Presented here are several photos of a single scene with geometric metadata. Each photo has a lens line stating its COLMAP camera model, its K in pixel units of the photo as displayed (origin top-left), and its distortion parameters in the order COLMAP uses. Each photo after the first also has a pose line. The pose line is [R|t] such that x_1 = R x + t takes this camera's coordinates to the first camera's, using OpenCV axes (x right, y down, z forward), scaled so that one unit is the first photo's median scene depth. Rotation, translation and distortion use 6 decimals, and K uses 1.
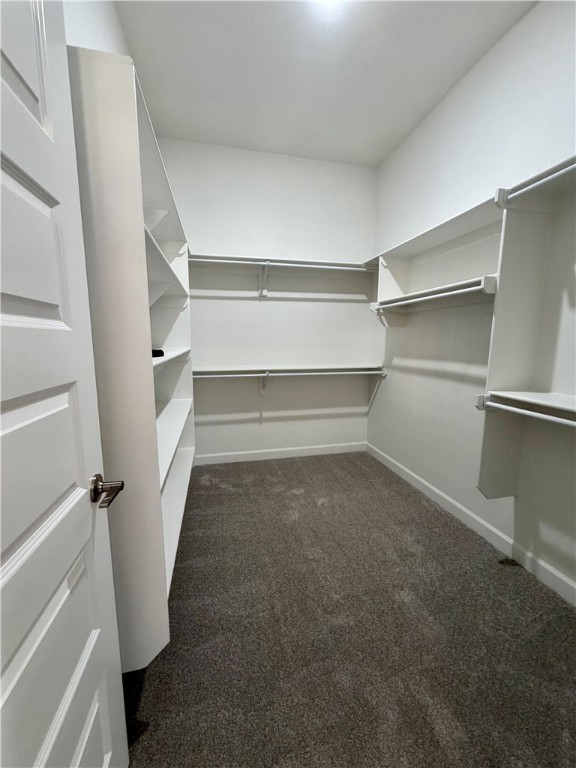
lens RADIAL K [[305.2, 0, 287.7], [0, 305.2, 382.9], [0, 0, 1]] dist [0.000037, 0.000015]
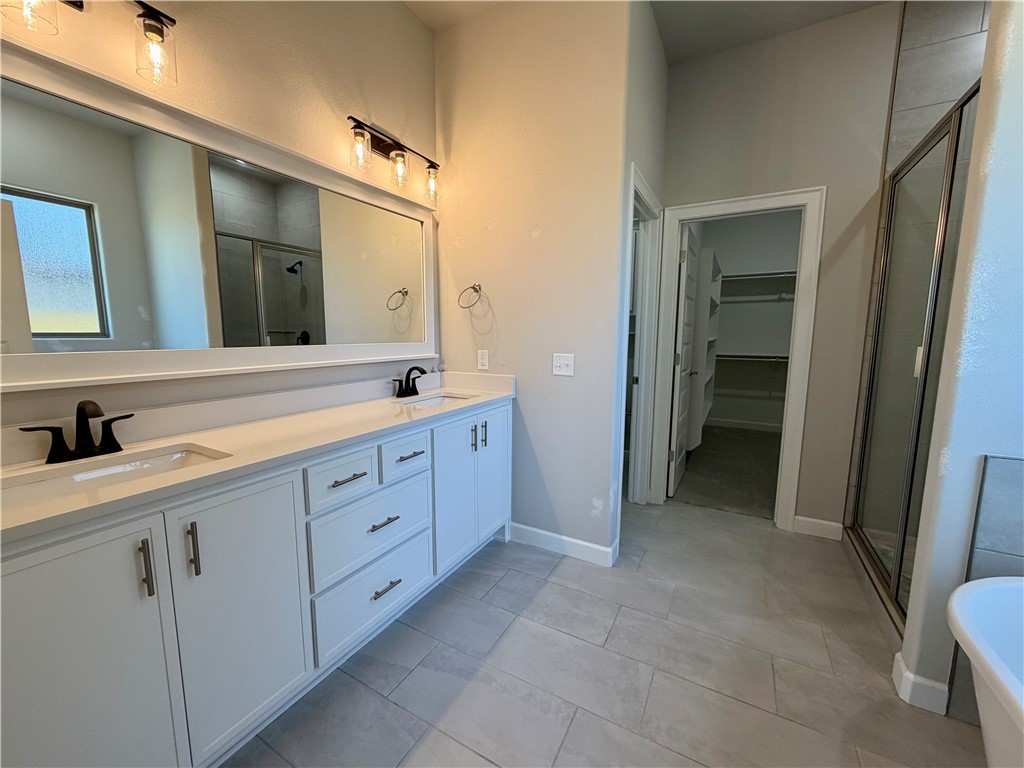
lens RADIAL K [[407.0, 0, 516.4], [0, 407.0, 386.8], [0, 0, 1]] dist [0.000037, 0.000015]
pose [[0.739748, 0.086849, -0.667256, 0.263886], [-0.100100, 0.994805, 0.018508, 0.158125], [0.665397, 0.053101, 0.744599, -0.964737]]
